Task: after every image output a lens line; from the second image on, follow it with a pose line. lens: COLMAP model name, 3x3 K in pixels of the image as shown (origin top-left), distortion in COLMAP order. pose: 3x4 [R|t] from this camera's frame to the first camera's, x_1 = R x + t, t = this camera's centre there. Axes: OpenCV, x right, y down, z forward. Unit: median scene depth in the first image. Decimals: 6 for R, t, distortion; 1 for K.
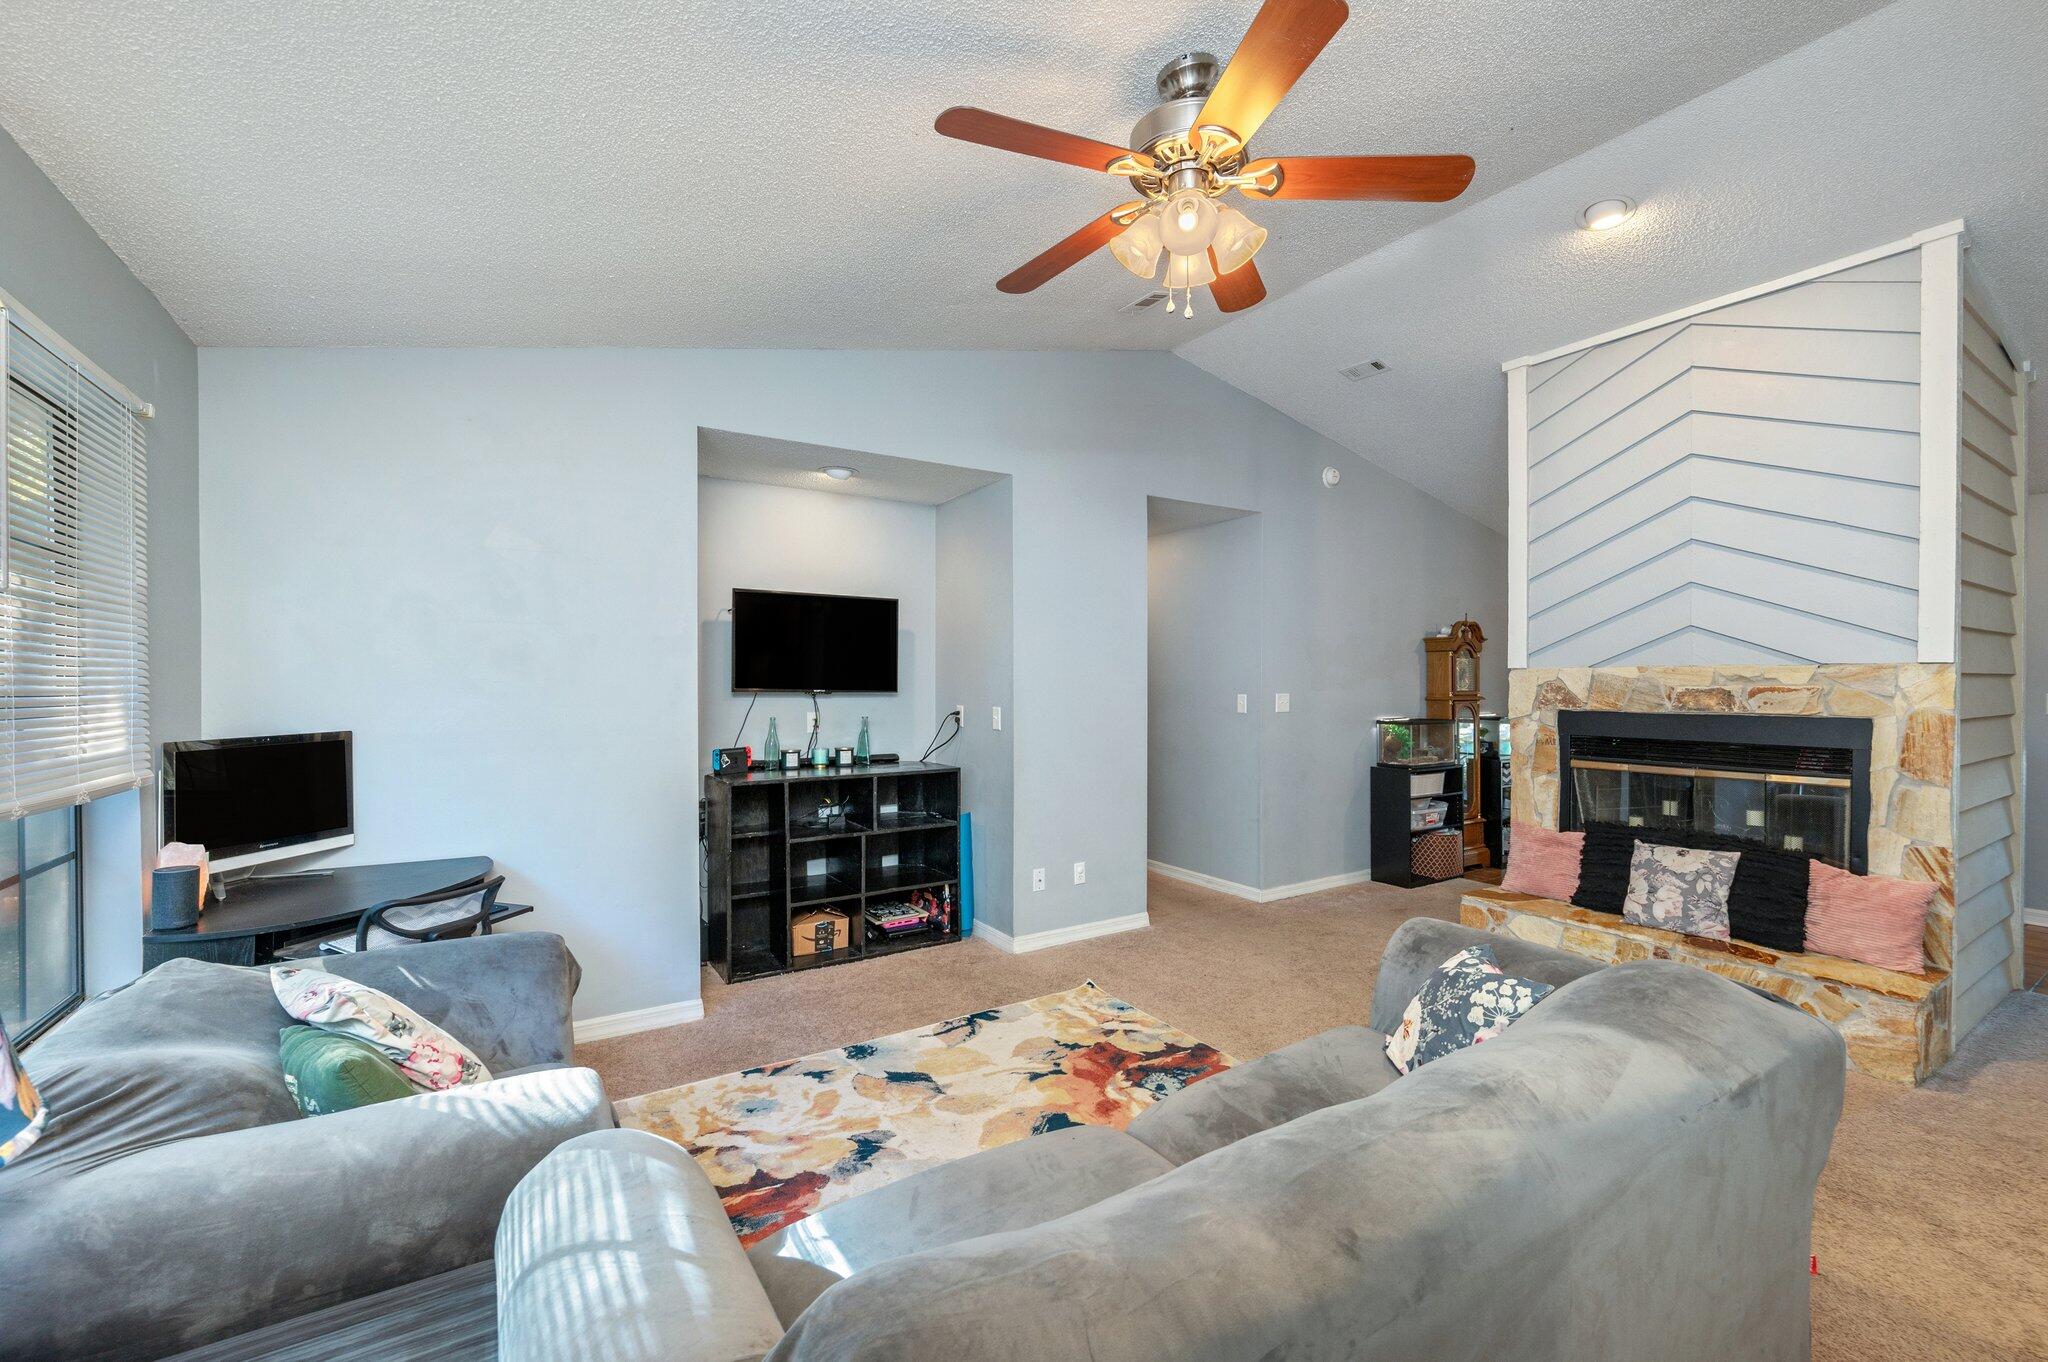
lens RADIAL K [[847.1, 0, 1019.4], [0, 847.1, 691.6], [0, 0, 1]] dist [0.002947, 0.000062]
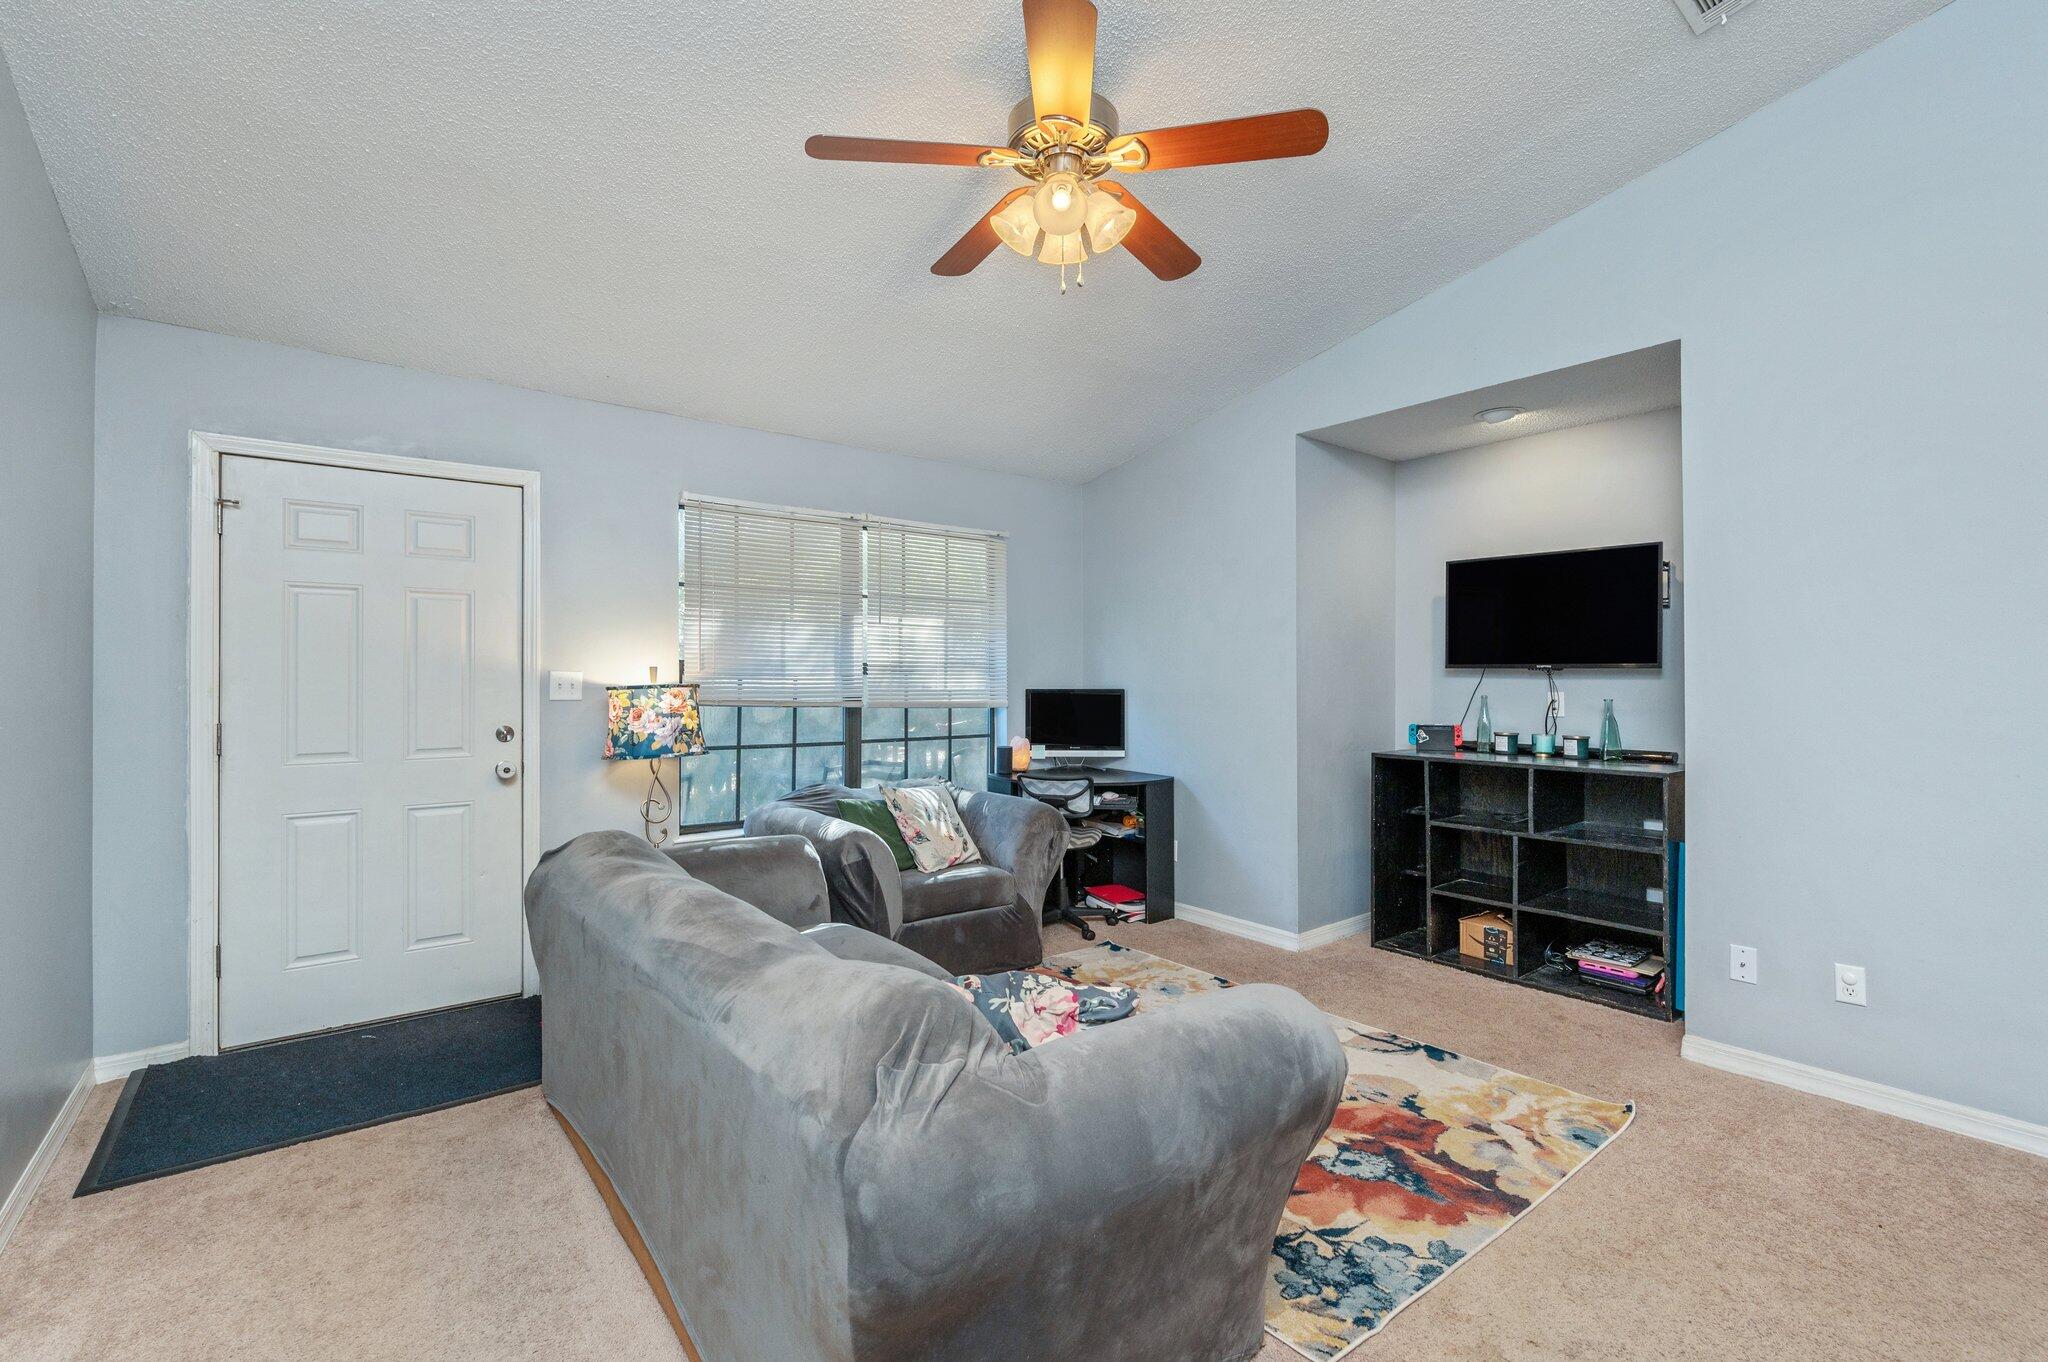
lens RADIAL K [[890.2, 0, 1024.7], [0, 890.2, 677.8], [0, 0, 1]] dist [-0.003744, -0.001055]
pose [[0.106499, -0.000216, -0.994313, 0.807205], [-0.013250, 0.999911, -0.001637, 0.025595], [0.994225, 0.013349, 0.106487, 0.525010]]
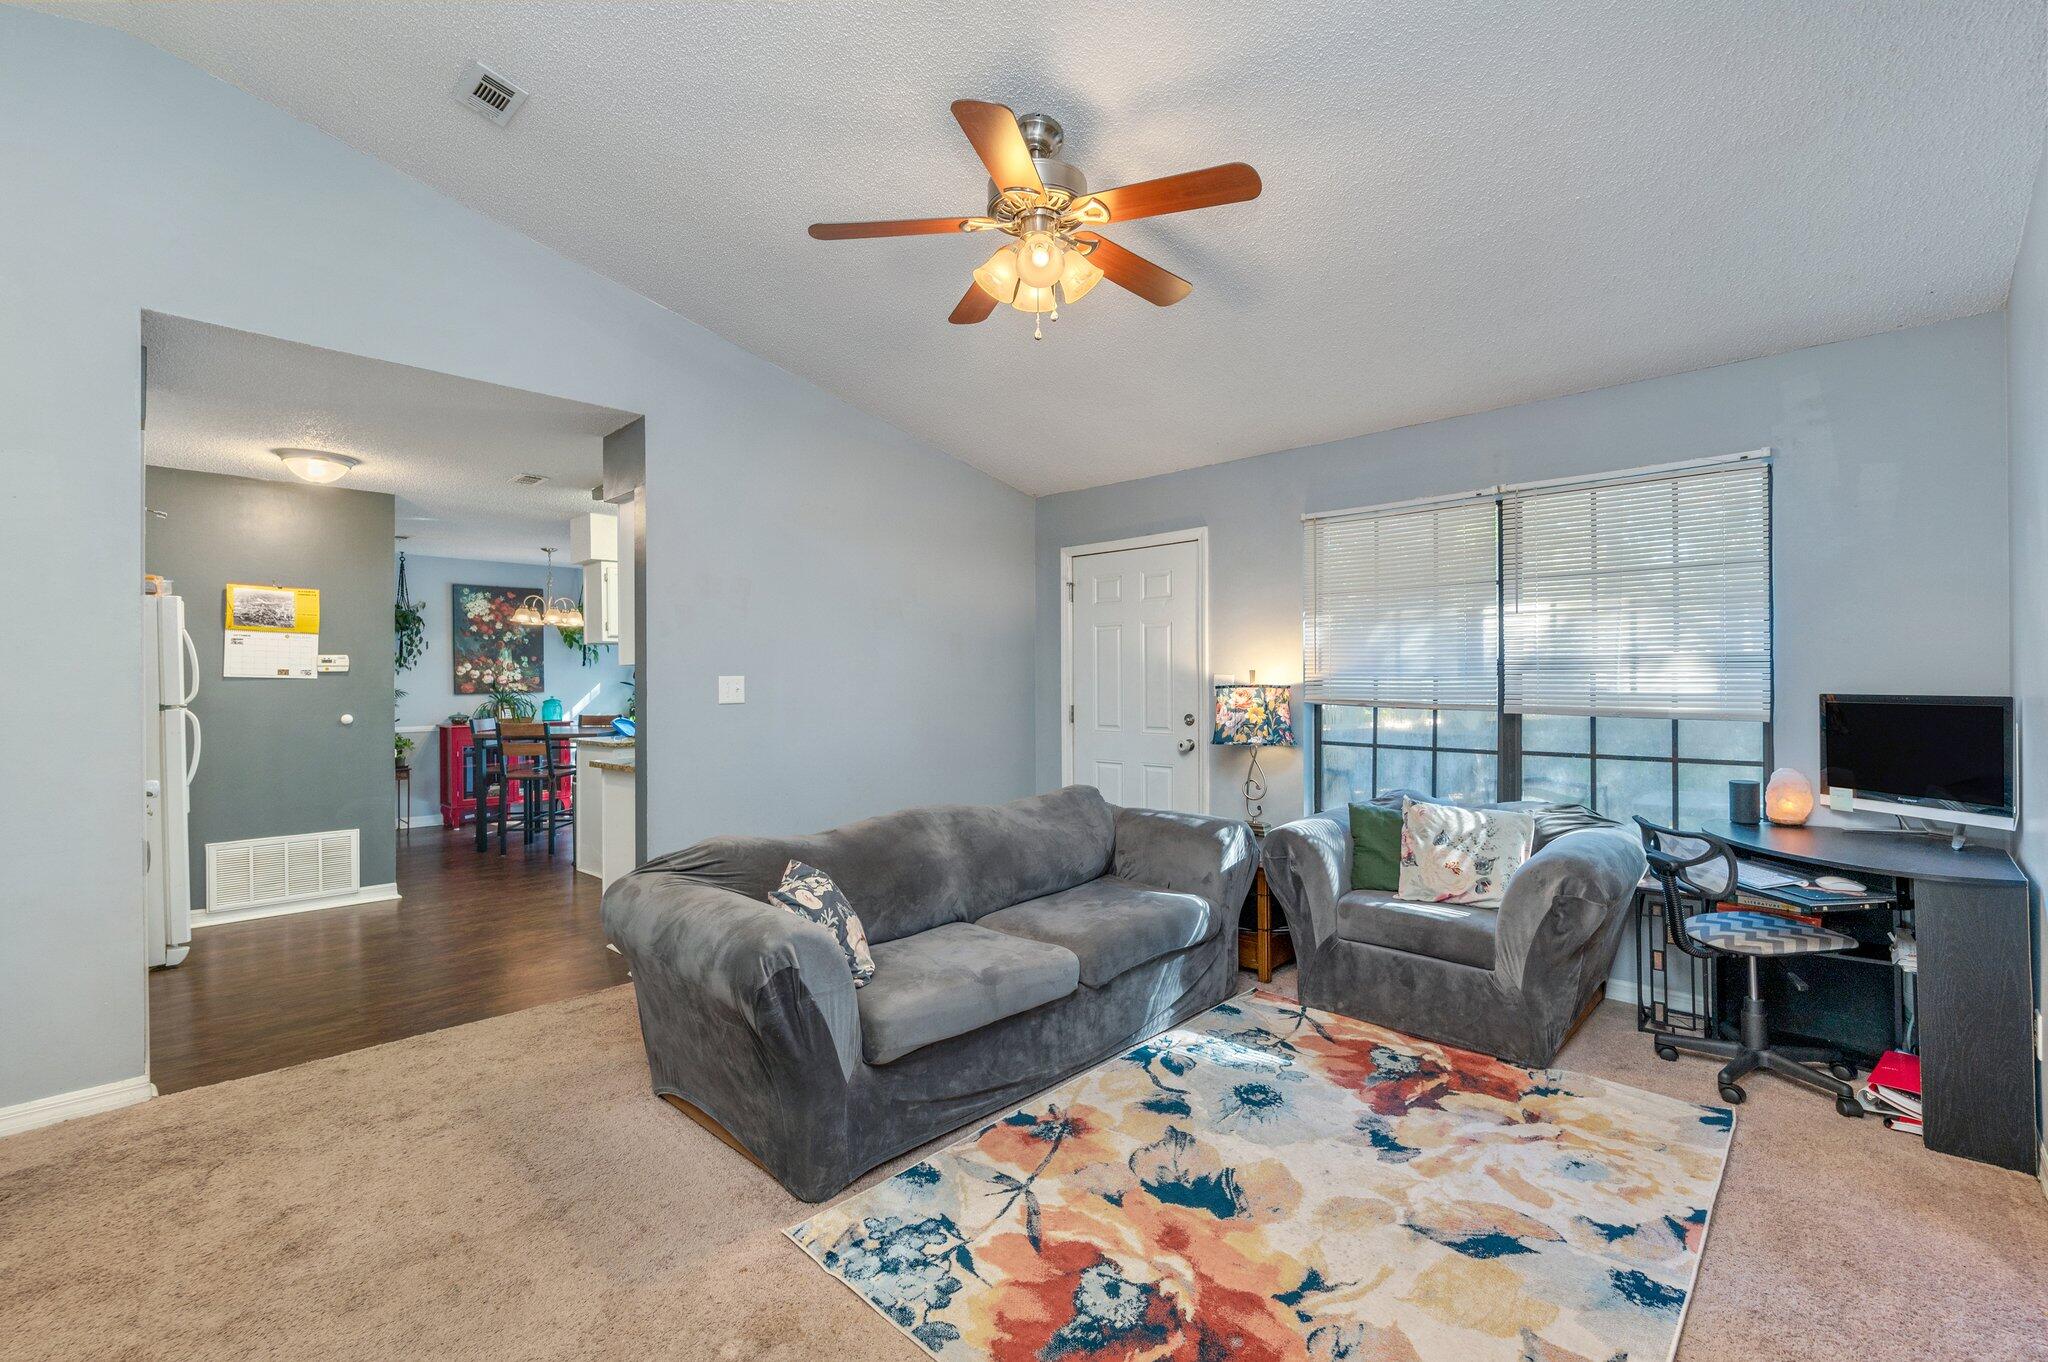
lens RADIAL K [[890.2, 0, 1029.2], [0, 890.2, 690.2], [0, 0, 1]] dist [-0.003744, -0.001055]
pose [[-0.967159, 0.009875, -0.253980, 0.330038], [0.003946, 0.999708, 0.023844, 0.013220], [0.254141, 0.022059, -0.966915, 1.372340]]
